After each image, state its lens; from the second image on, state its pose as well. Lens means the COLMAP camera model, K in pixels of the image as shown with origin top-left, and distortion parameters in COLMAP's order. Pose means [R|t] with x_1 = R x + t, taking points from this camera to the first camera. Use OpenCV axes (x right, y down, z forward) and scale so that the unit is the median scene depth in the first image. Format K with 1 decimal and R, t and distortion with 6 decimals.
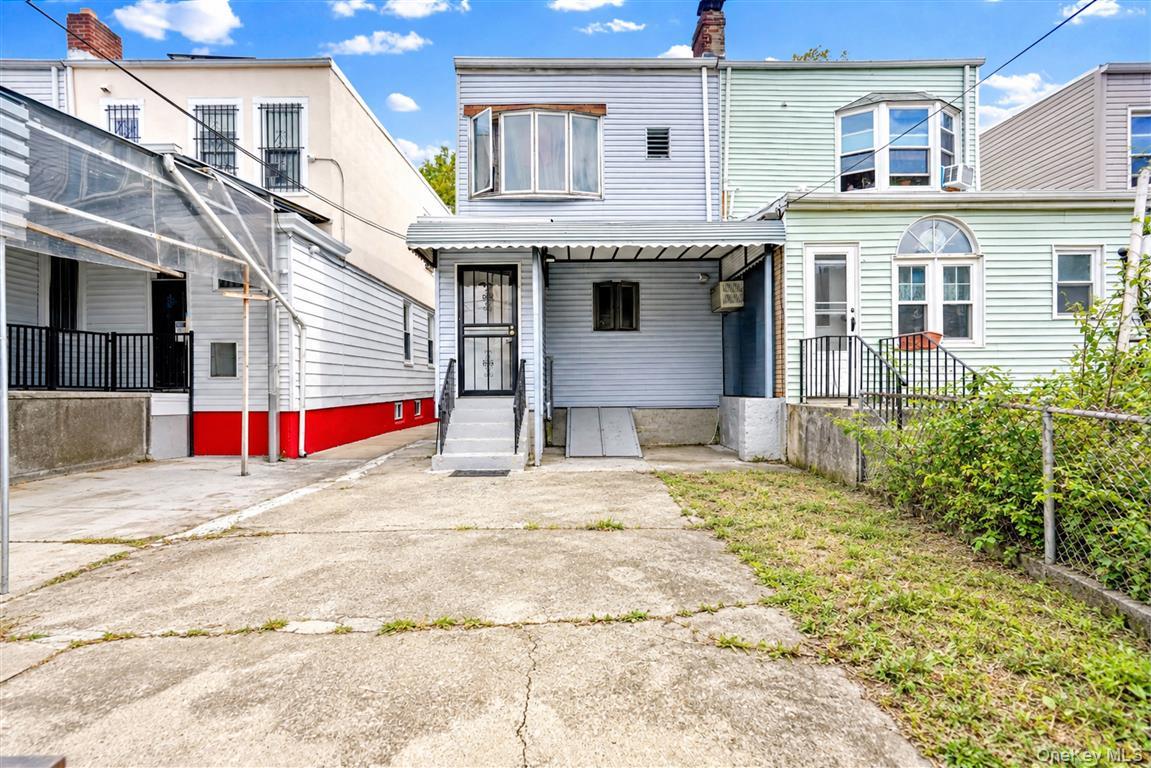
lens RADIAL K [[510.1, 0, 577.5], [0, 510.1, 385.2], [0, 0, 1]] dist [0.003515, 0.002823]
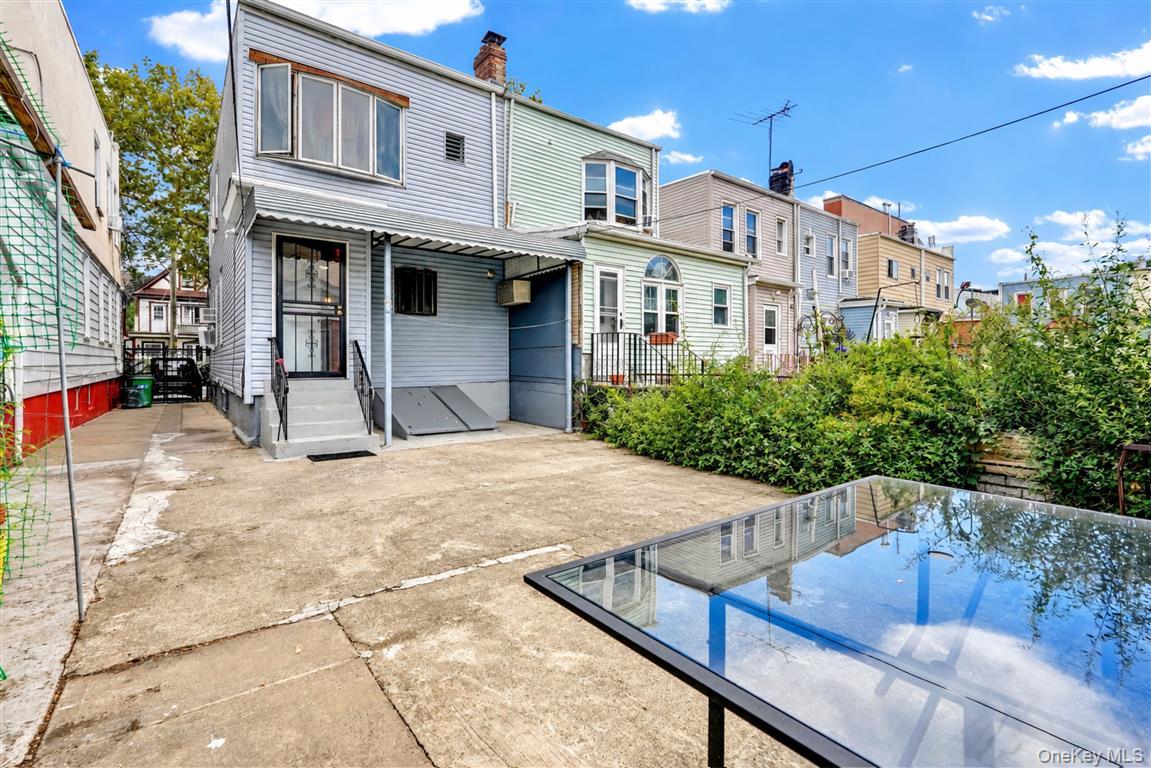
lens RADIAL K [[510.1, 0, 559.8], [0, 510.1, 368.3], [0, 0, 1]] dist [0.003515, 0.002823]
pose [[0.815474, 0.000606, 0.578793, -0.320504], [-0.003950, 0.999982, 0.004520, -0.002371], [-0.578780, -0.005972, 0.815462, -0.037191]]
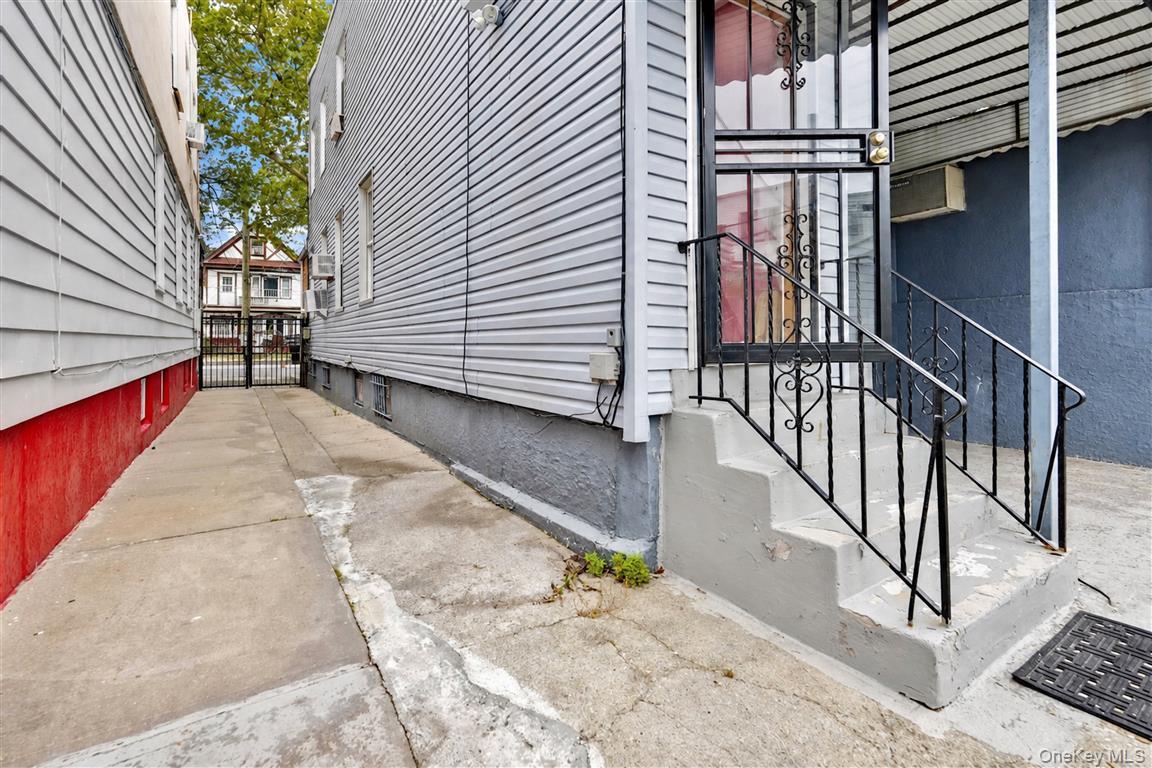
lens RADIAL K [[510.6, 0, 566.9], [0, 510.6, 334.6], [0, 0, 1]] dist [0.003515, 0.002823]
pose [[0.850610, 0.002718, 0.525790, -0.427116], [0.004219, 0.999919, -0.011995, 0.007702], [-0.525780, 0.012421, 0.850530, 0.725778]]
